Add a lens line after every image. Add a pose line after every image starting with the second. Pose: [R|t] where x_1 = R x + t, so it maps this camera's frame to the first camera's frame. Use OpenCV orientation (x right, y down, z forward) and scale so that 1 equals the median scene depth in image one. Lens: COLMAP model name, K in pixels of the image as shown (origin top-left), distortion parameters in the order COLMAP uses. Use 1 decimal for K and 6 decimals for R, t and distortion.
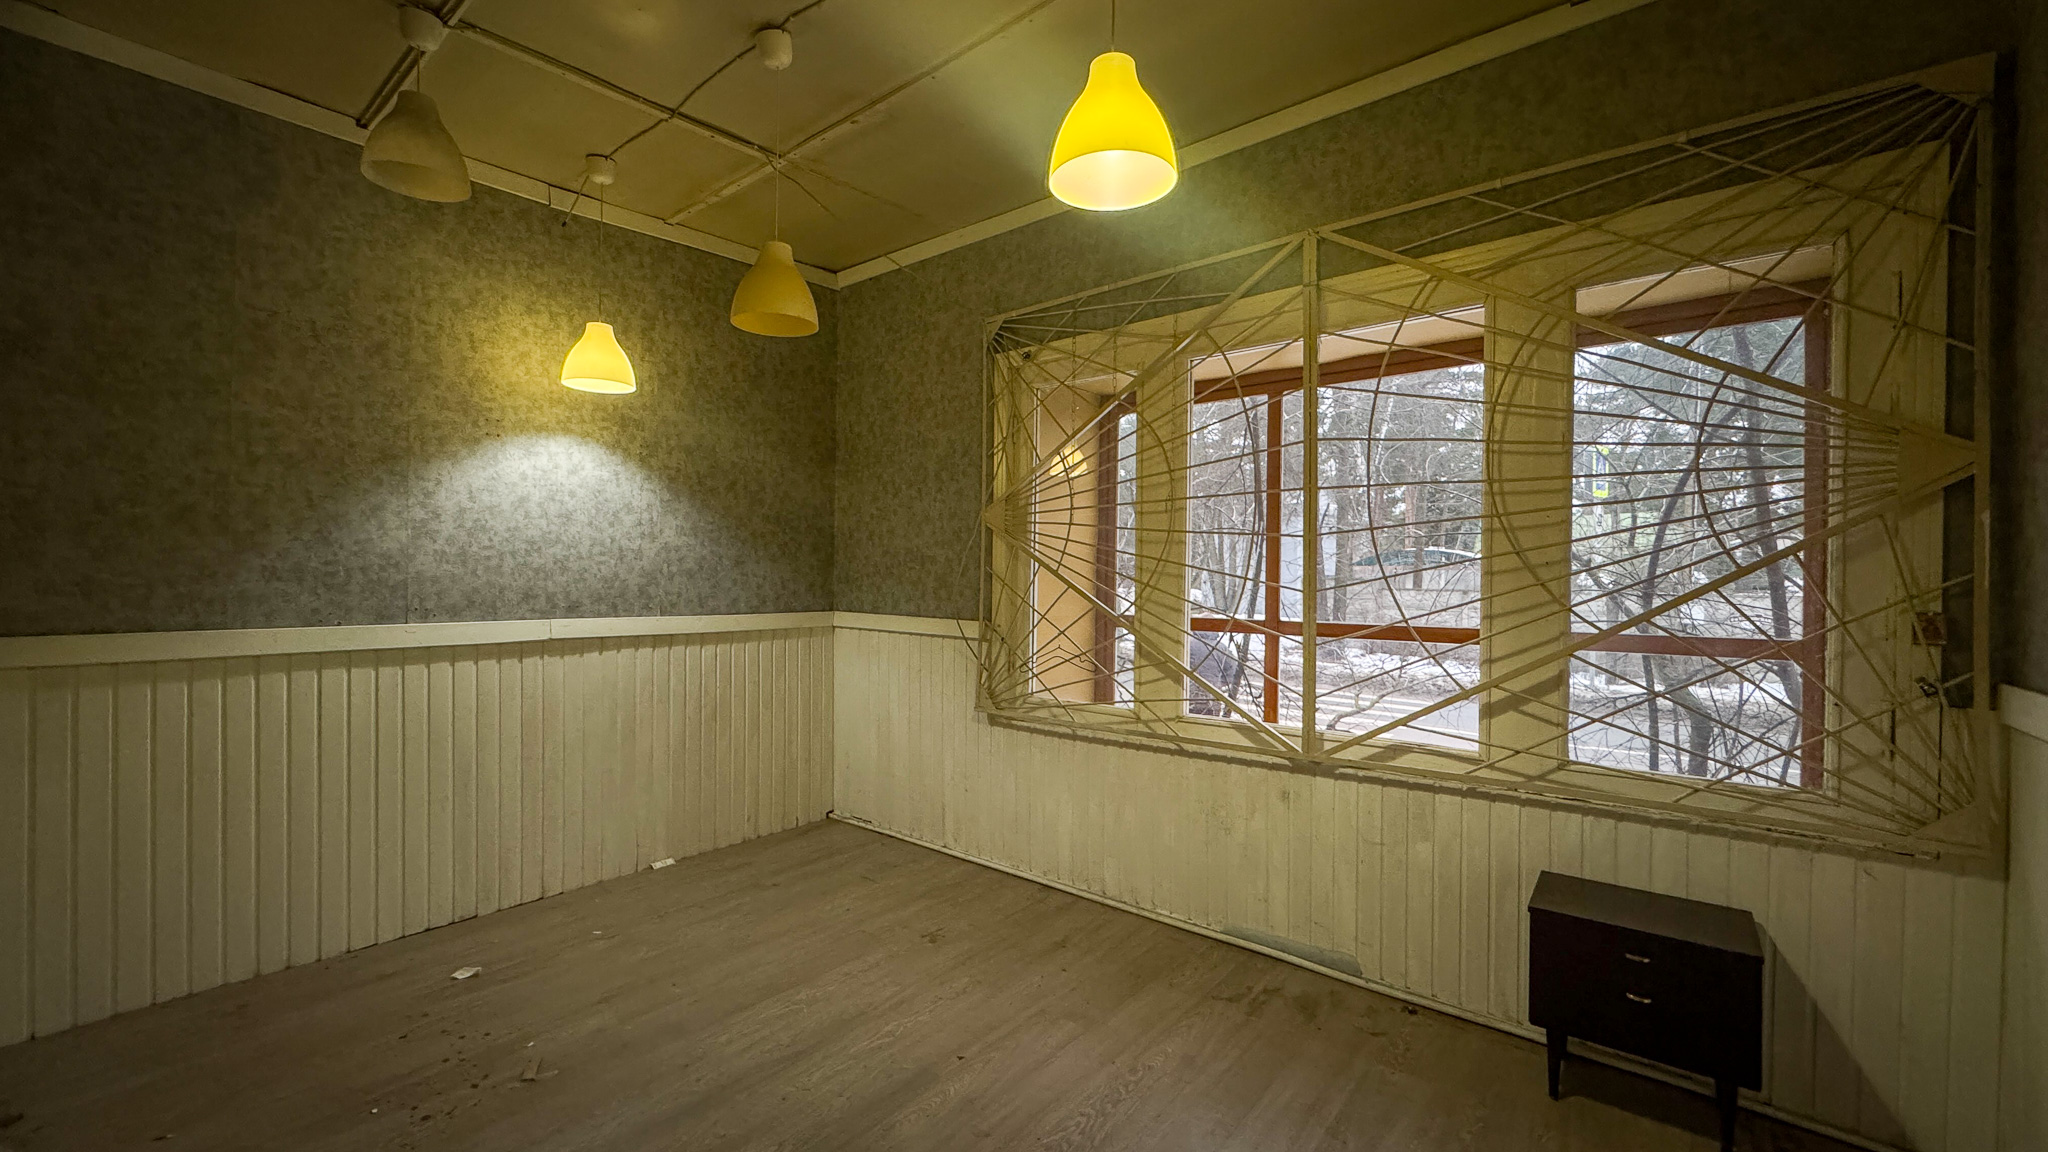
lens RADIAL K [[830.8, 0, 999.0], [0, 830.8, 571.7], [0, 0, 1]] dist [-0.002451, -0.000656]
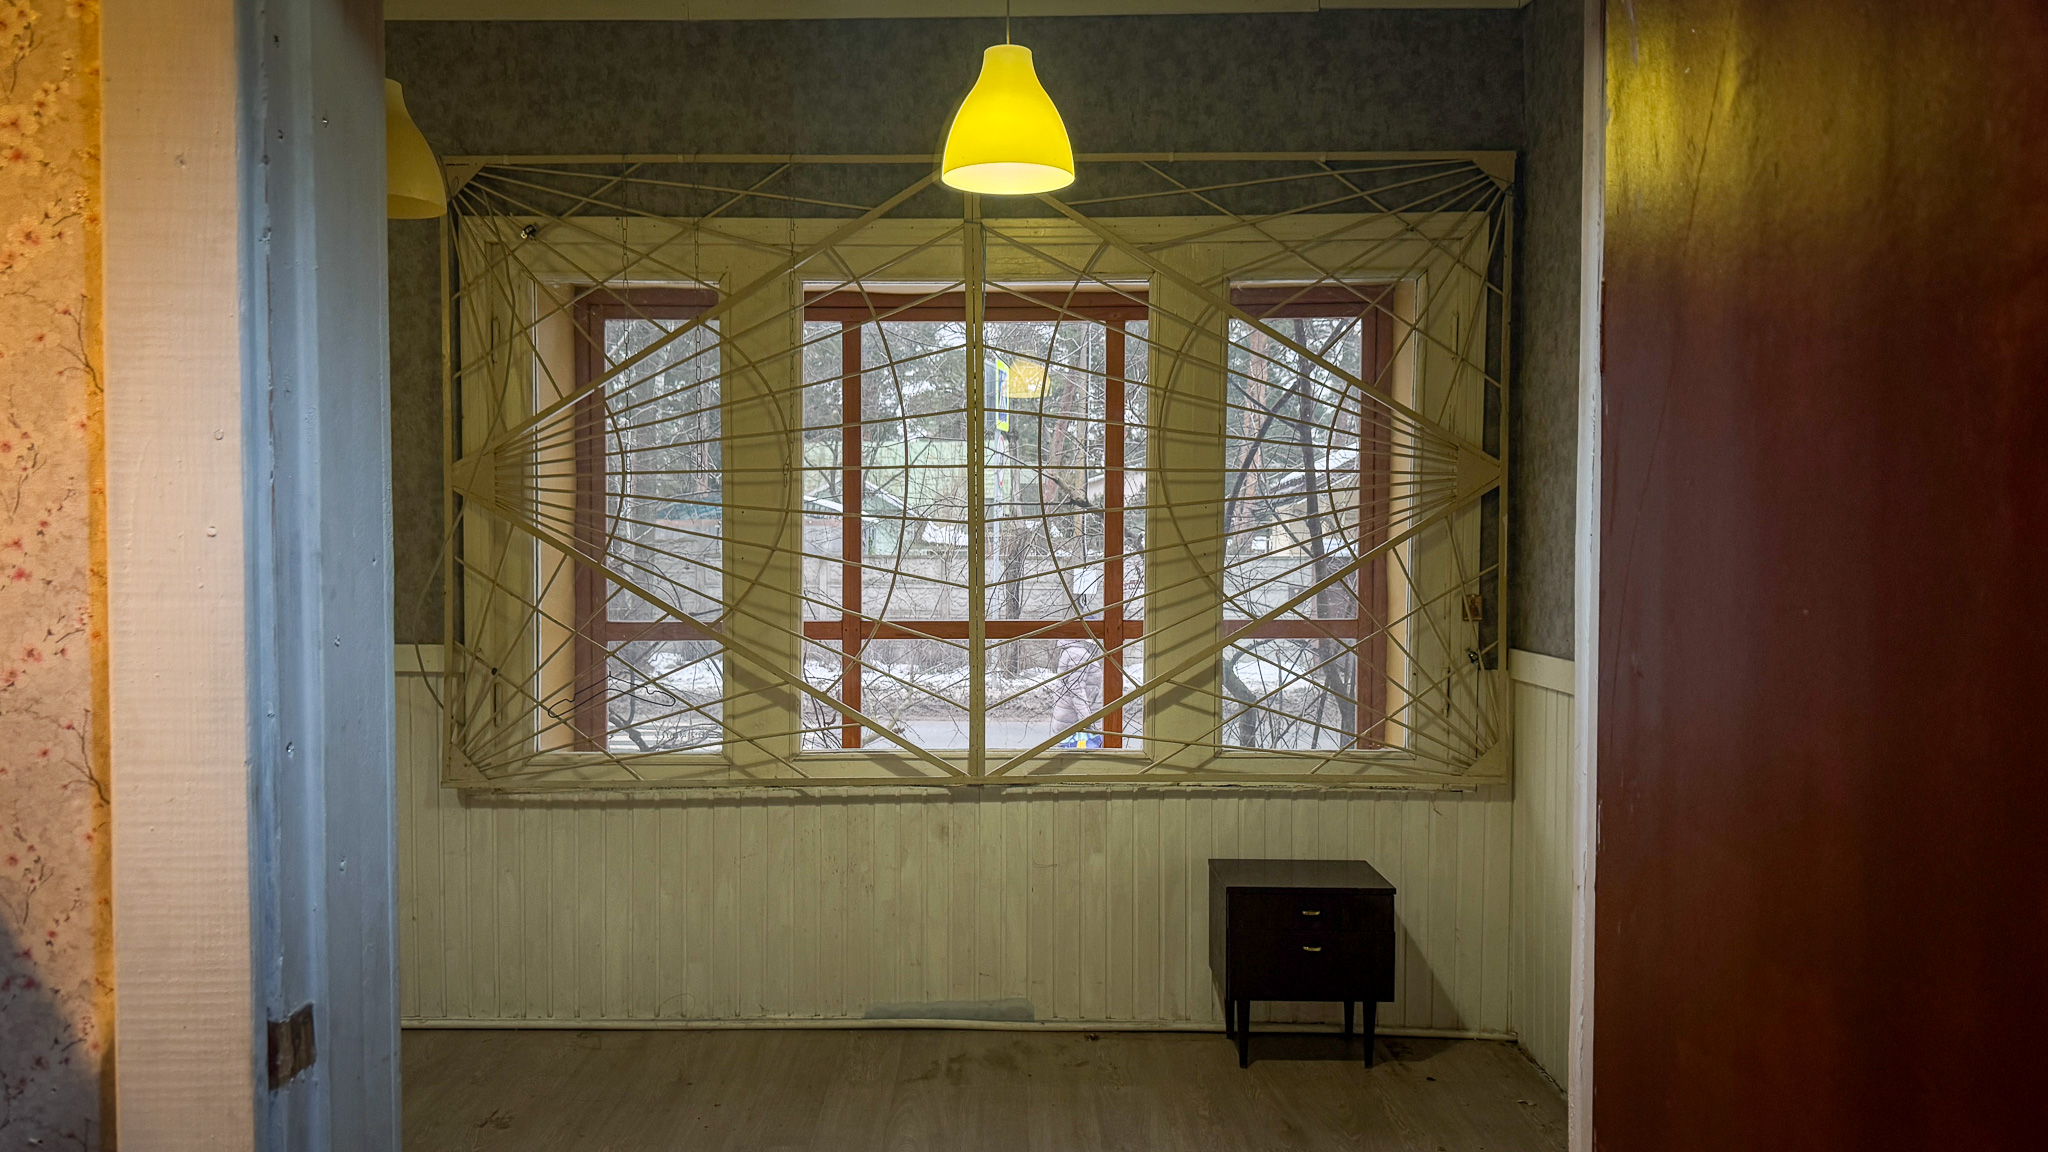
lens RADIAL K [[1449.2, 0, 1030.9], [0, 1449.2, 579.5], [0, 0, 1]] dist [0.085754, -0.111742]
pose [[0.770356, -0.030011, 0.636907, -0.587385], [0.004391, 0.999118, 0.041768, -0.050945], [-0.637599, -0.029380, 0.769808, -0.198677]]
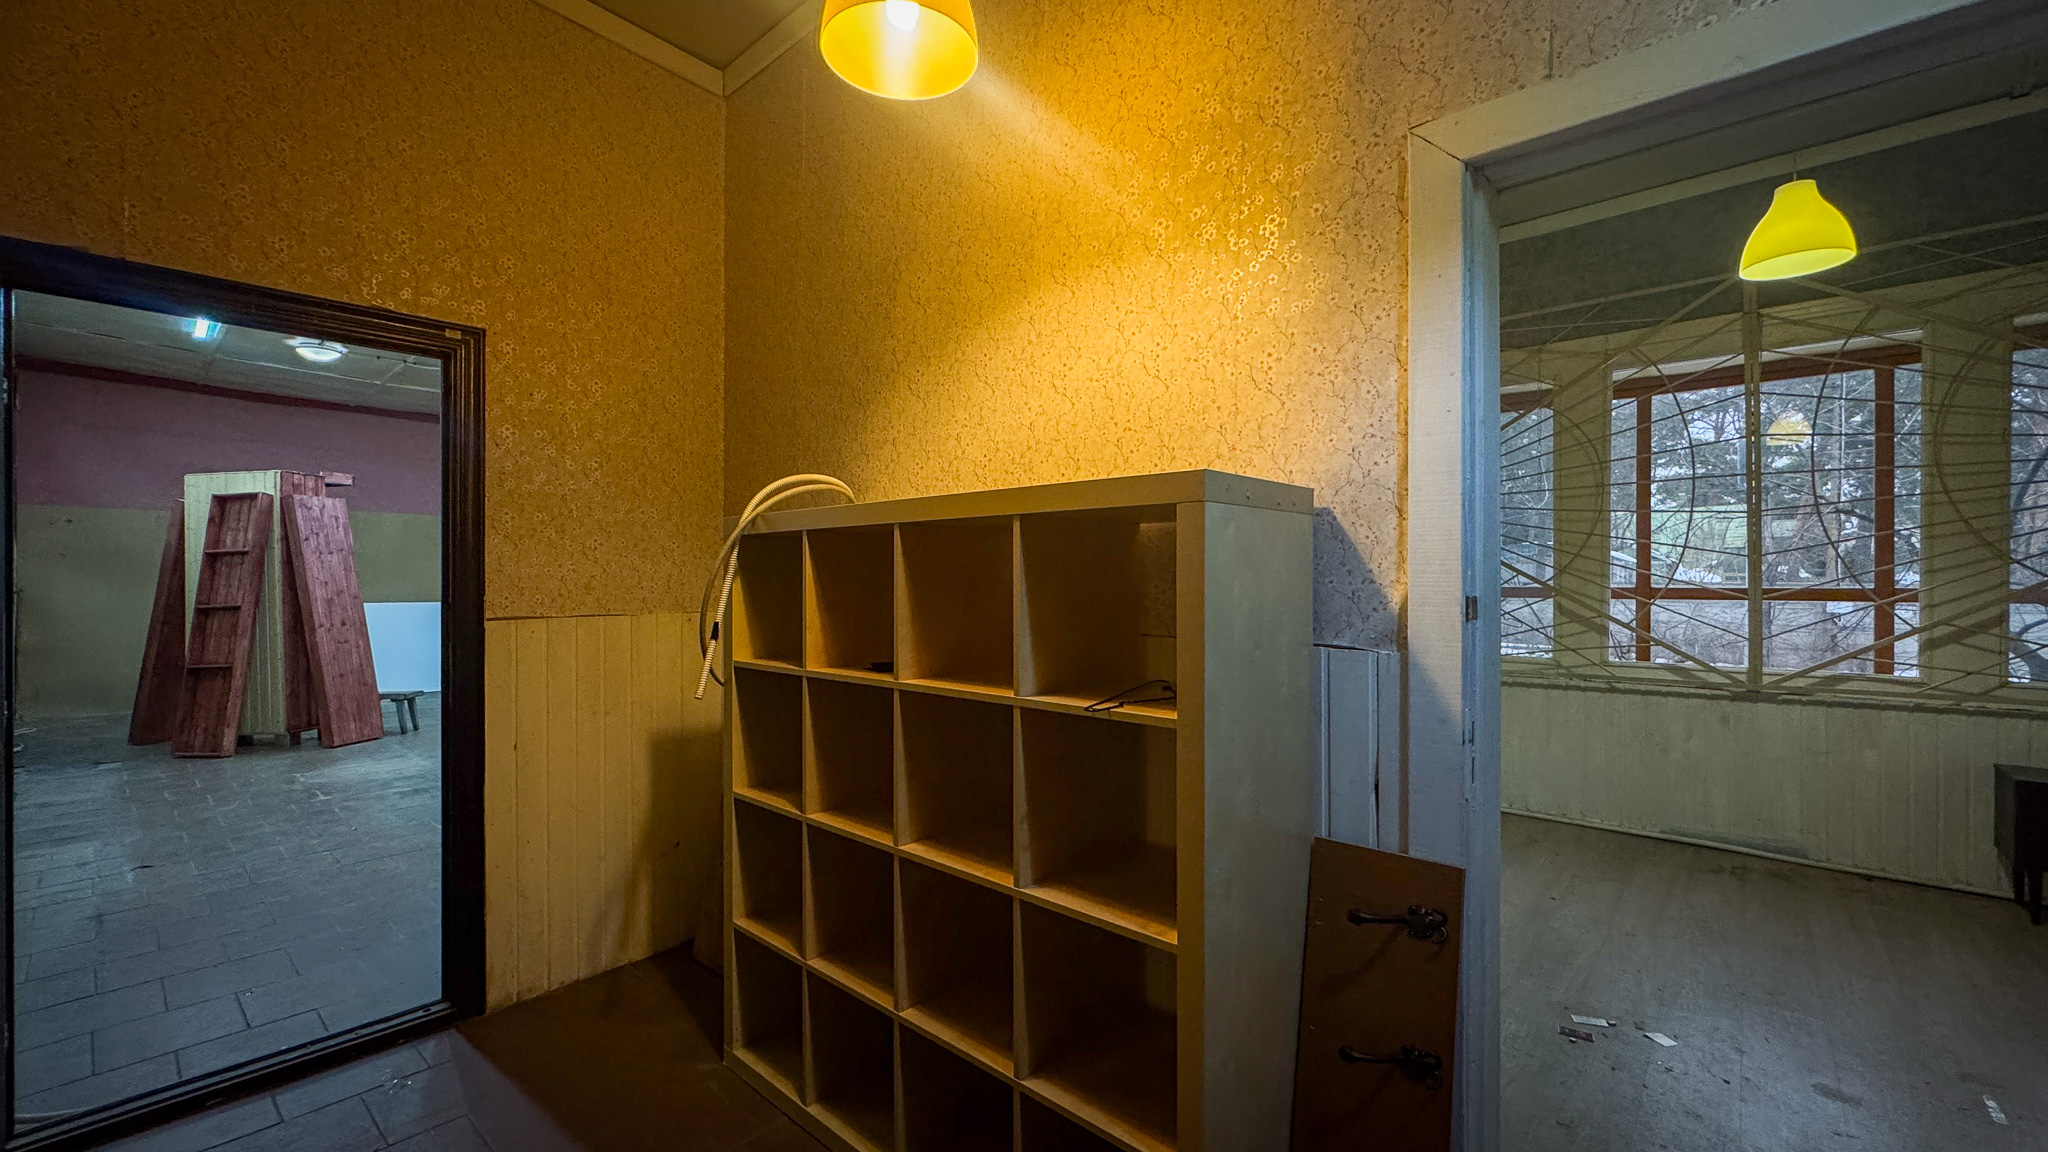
lens RADIAL K [[830.8, 0, 1017.5], [0, 830.8, 571.9], [0, 0, 1]] dist [-0.002451, -0.000656]
pose [[0.998795, -0.006237, -0.048671, -0.759535], [0.006061, 0.999975, -0.003762, 0.051913], [0.048693, 0.003462, 0.998808, -0.347324]]
